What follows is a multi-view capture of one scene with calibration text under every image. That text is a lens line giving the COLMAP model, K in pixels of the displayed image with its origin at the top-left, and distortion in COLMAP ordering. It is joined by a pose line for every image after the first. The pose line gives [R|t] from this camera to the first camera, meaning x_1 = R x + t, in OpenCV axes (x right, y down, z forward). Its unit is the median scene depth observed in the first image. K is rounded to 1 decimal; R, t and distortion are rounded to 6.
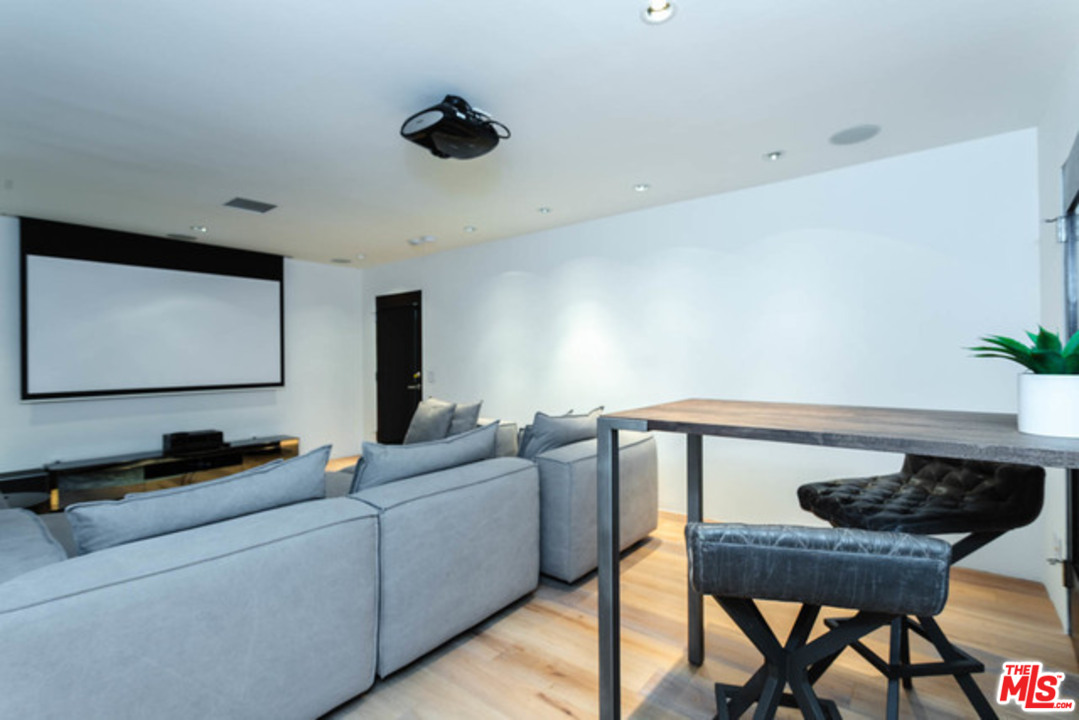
lens RADIAL K [[517.9, 0, 540.5], [0, 517.9, 351.7], [0, 0, 1]] dist [-0.003268, -0.000578]
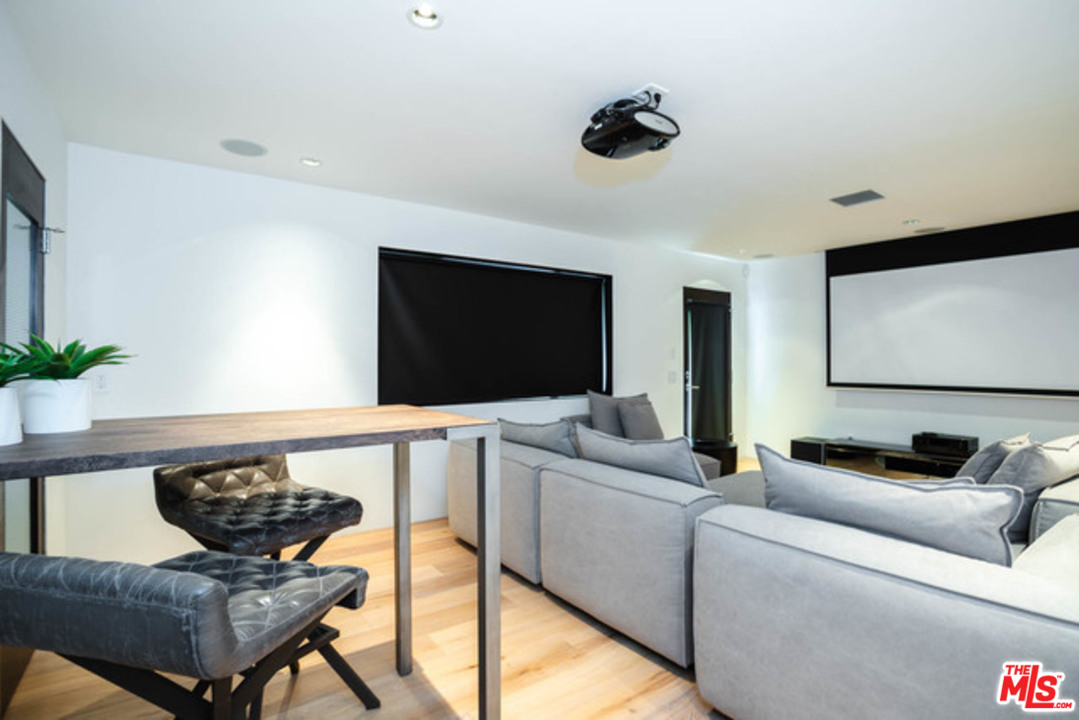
lens RADIAL K [[509.9, 0, 540.8], [0, 509.9, 357.1], [0, 0, 1]] dist [-0.002153, 0.000075]
pose [[-0.238285, 0.008448, -0.971159, 0.591272], [0.013699, 0.999892, 0.005337, -0.000656], [0.971099, -0.012032, -0.238375, 0.762780]]
